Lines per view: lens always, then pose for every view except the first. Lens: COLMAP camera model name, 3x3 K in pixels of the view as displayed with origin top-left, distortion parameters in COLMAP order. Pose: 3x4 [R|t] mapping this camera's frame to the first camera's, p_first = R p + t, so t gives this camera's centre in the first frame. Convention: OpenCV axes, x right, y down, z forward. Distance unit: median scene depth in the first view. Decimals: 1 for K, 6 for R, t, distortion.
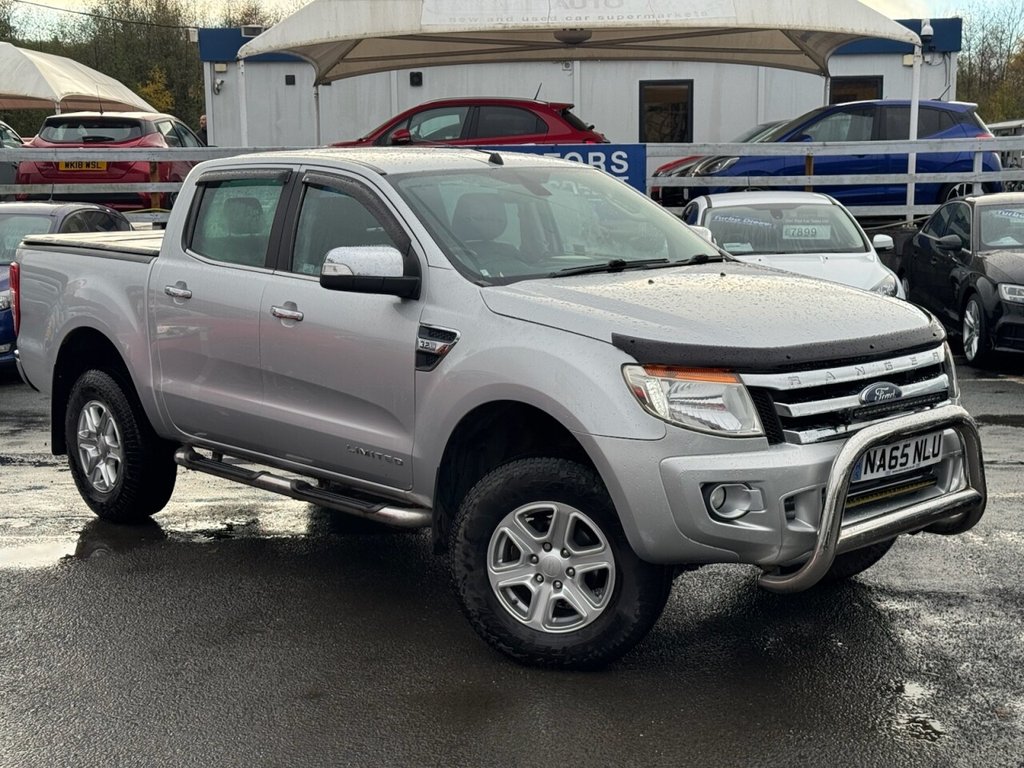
lens RADIAL K [[1573.5, 0, 495.8], [0, 1573.5, 387.9], [0, 0, 1]] dist [0.227624, -0.573450]
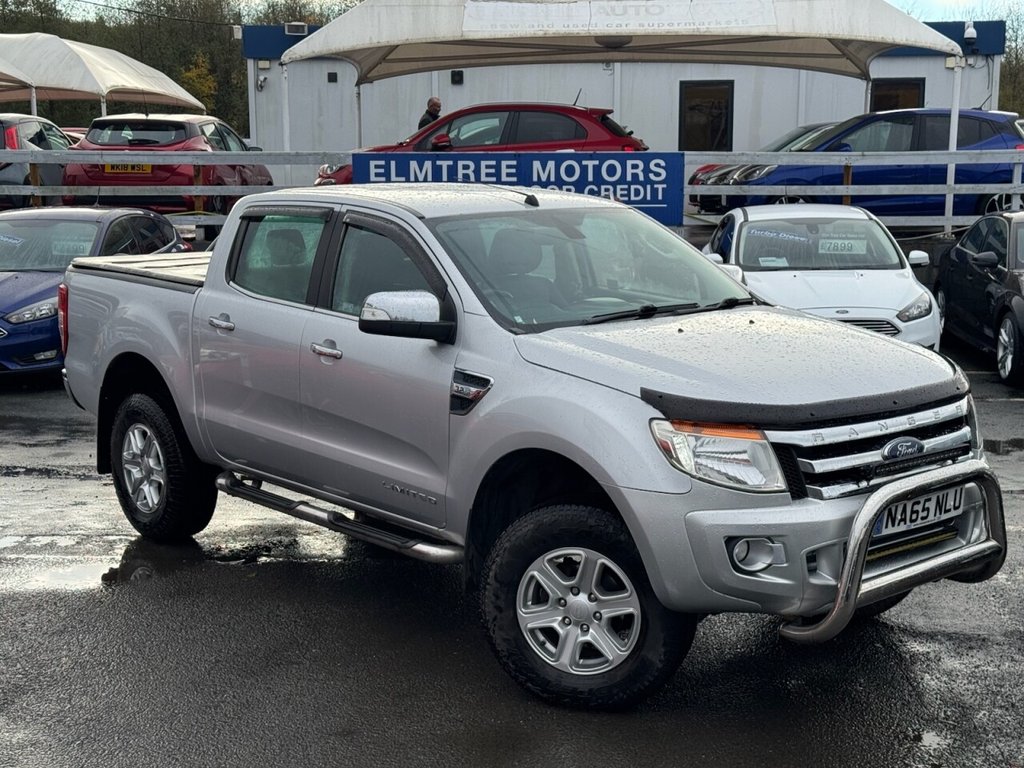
lens RADIAL K [[1573.5, 0, 495.8], [0, 1573.5, 387.9], [0, 0, 1]] dist [0.227624, -0.573450]
pose [[0.999625, 0.013971, -0.023542, 0.002880], [-0.013716, 0.999846, 0.010958, -0.036691], [0.023692, -0.010631, 0.999663, -0.026590]]
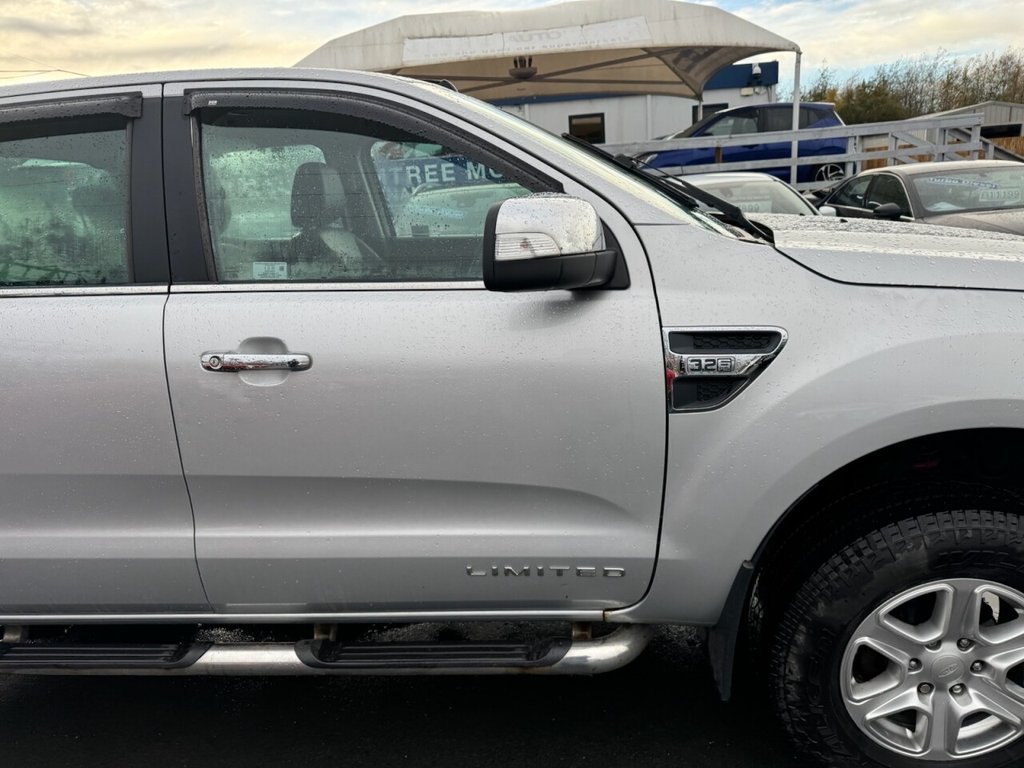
lens RADIAL K [[738.6, 0, 508.3], [0, 738.6, 392.7], [0, 0, 1]] dist [0.042151, -0.064221]
pose [[0.997765, -0.066330, 0.008034, 0.040235], [0.064754, 0.989603, 0.128426, -0.108869], [-0.016469, -0.127619, 0.991687, 1.065028]]
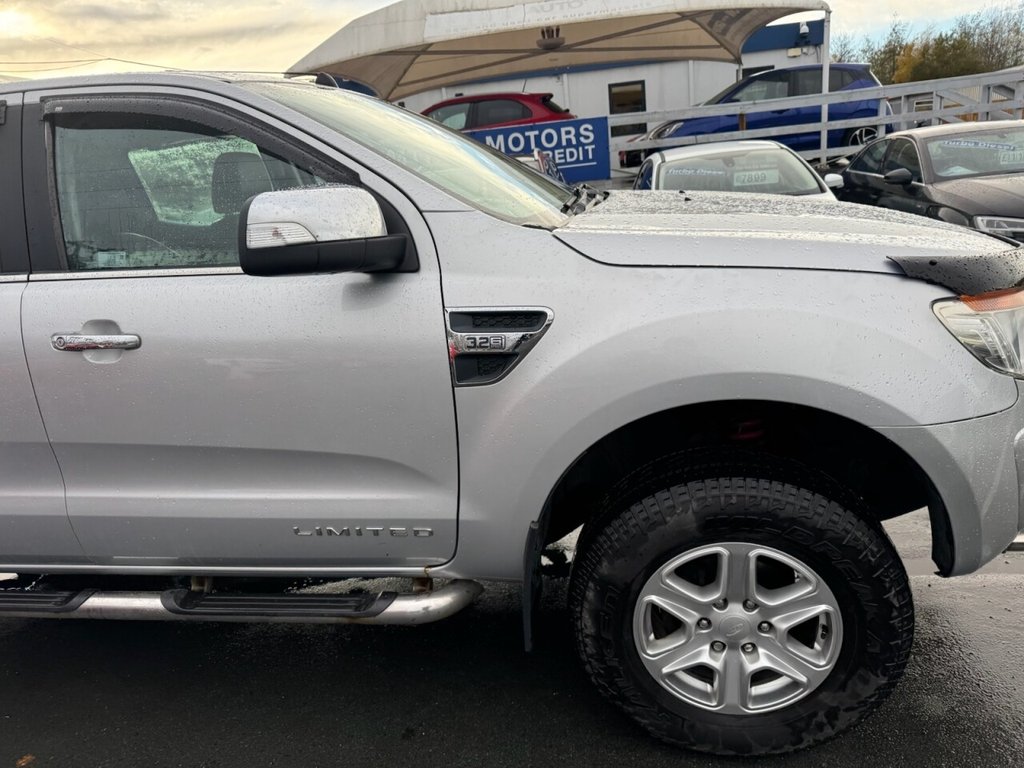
lens RADIAL K [[738.6, 0, 508.3], [0, 738.6, 392.7], [0, 0, 1]] dist [0.042151, -0.064221]
pose [[0.994484, -0.068194, -0.079694, 0.132939], [0.080102, 0.984294, 0.157319, -0.105383], [0.067714, -0.162835, 0.984327, 1.046323]]
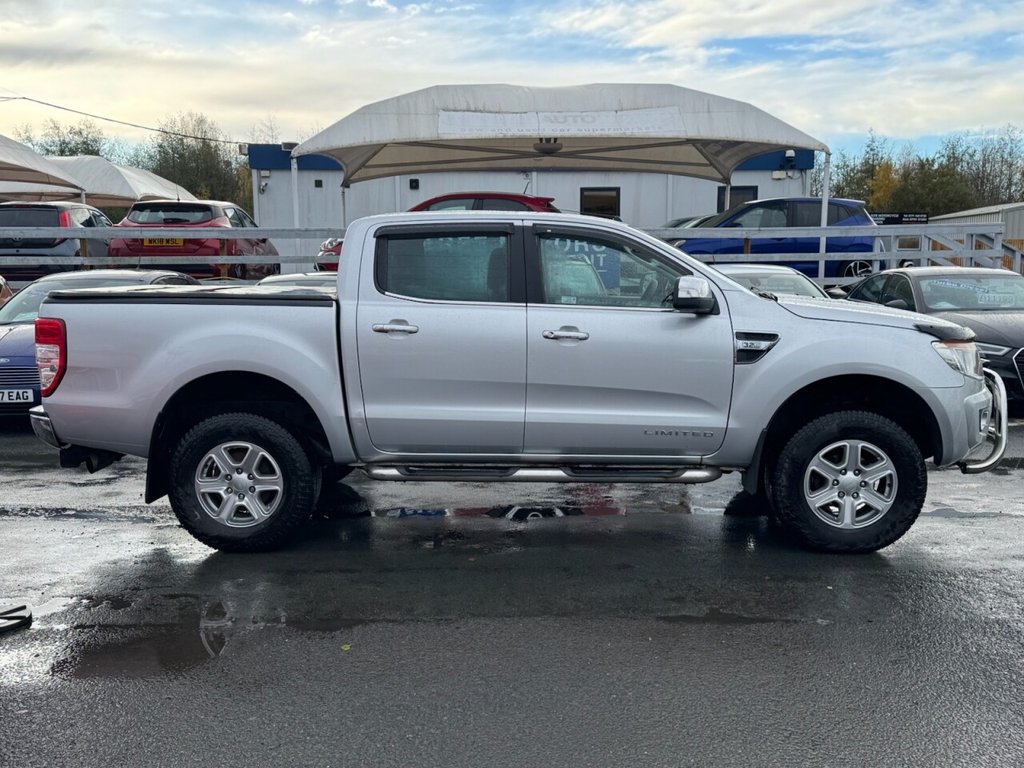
lens RADIAL K [[1040.7, 0, 502.1], [0, 1040.7, 383.2], [0, 0, 1]] dist [0.247966, -0.668995]
pose [[0.997566, -0.001431, 0.069717, -0.152745], [0.002850, 0.999791, -0.020256, -0.036390], [-0.069674, 0.020405, 0.997361, 0.466659]]
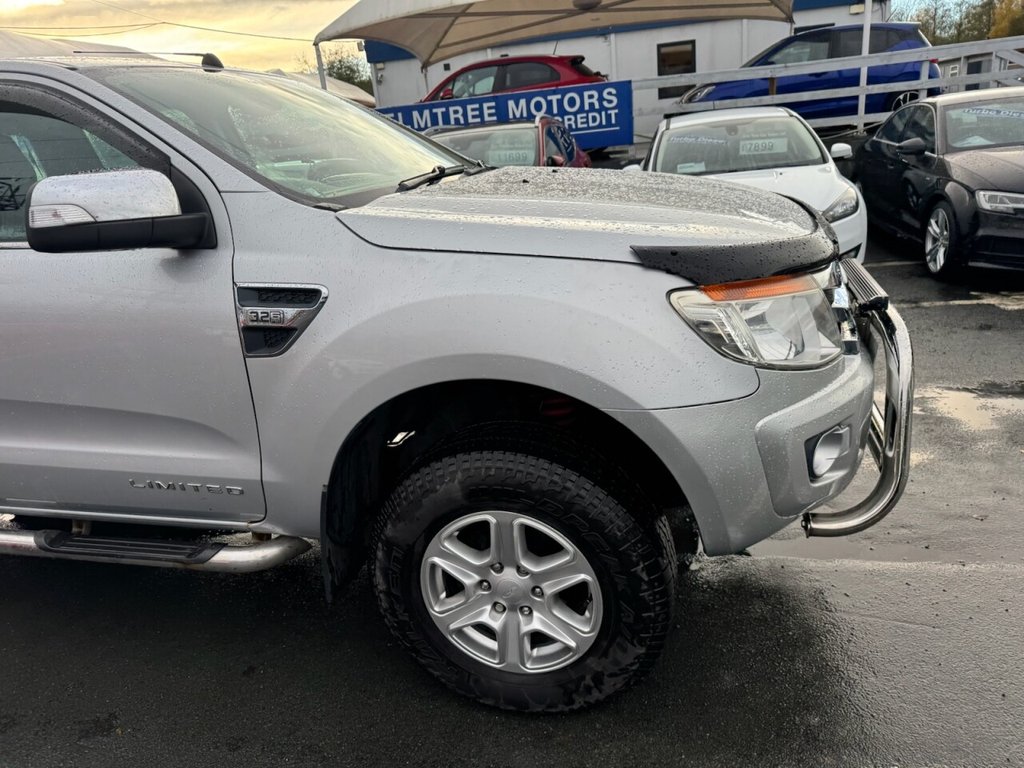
lens RADIAL K [[740.7, 0, 502.8], [0, 740.7, 387.6], [0, 0, 1]] dist [0.042370, -0.058103]
pose [[0.984840, -0.028689, -0.171078, 0.236474], [0.061739, 0.979621, 0.191133, -0.104796], [0.162108, -0.198797, 0.966541, 1.041008]]
